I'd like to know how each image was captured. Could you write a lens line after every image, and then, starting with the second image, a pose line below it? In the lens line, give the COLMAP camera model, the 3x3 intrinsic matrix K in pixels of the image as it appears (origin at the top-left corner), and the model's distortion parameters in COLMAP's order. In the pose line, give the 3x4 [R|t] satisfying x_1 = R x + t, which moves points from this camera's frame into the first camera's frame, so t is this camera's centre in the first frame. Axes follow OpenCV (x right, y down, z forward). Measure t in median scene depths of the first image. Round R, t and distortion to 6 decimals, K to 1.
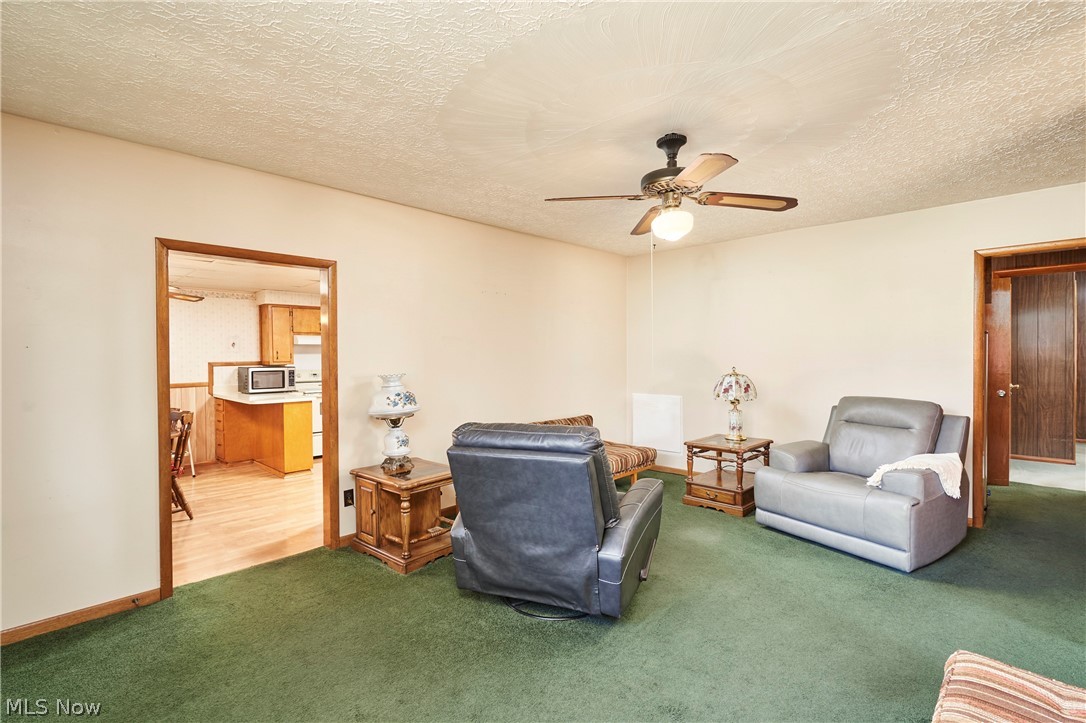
lens RADIAL K [[505.9, 0, 543.0], [0, 505.9, 361.5], [0, 0, 1]] dist [-0.000210, 0.000054]
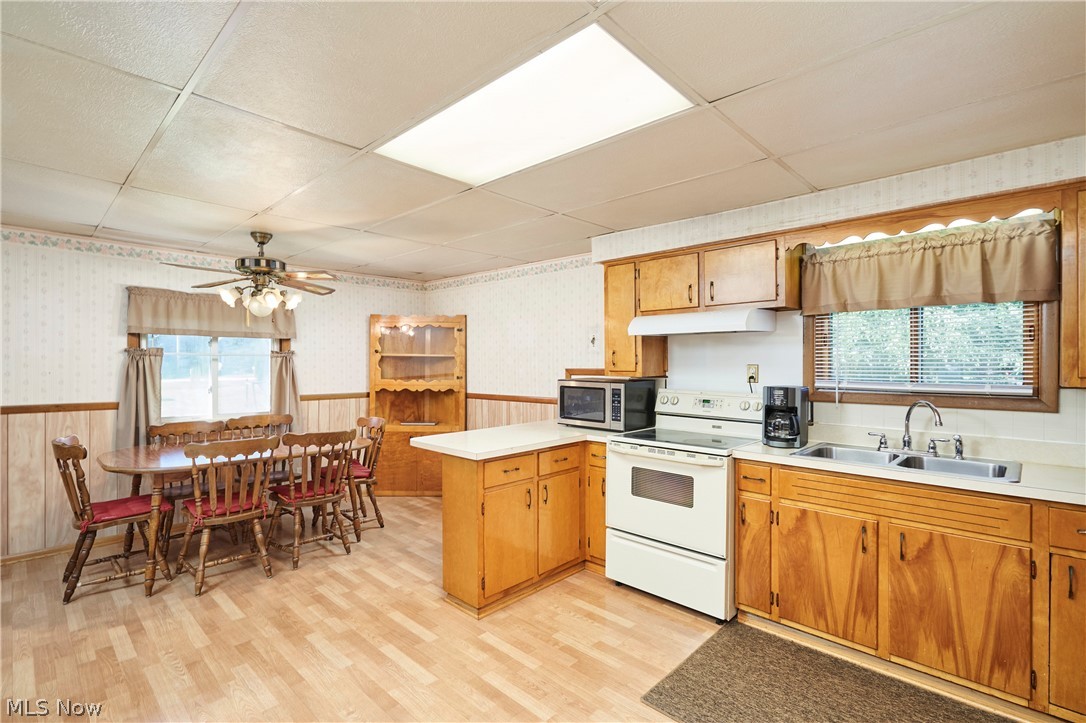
lens RADIAL K [[505.9, 0, 543.0], [0, 505.9, 361.5], [0, 0, 1]] dist [-0.000210, 0.000054]
pose [[0.004971, 0.003951, -0.999980, -0.004046], [-0.014836, 0.999882, 0.003877, -0.008879], [0.999878, 0.014817, 0.005029, 0.815513]]
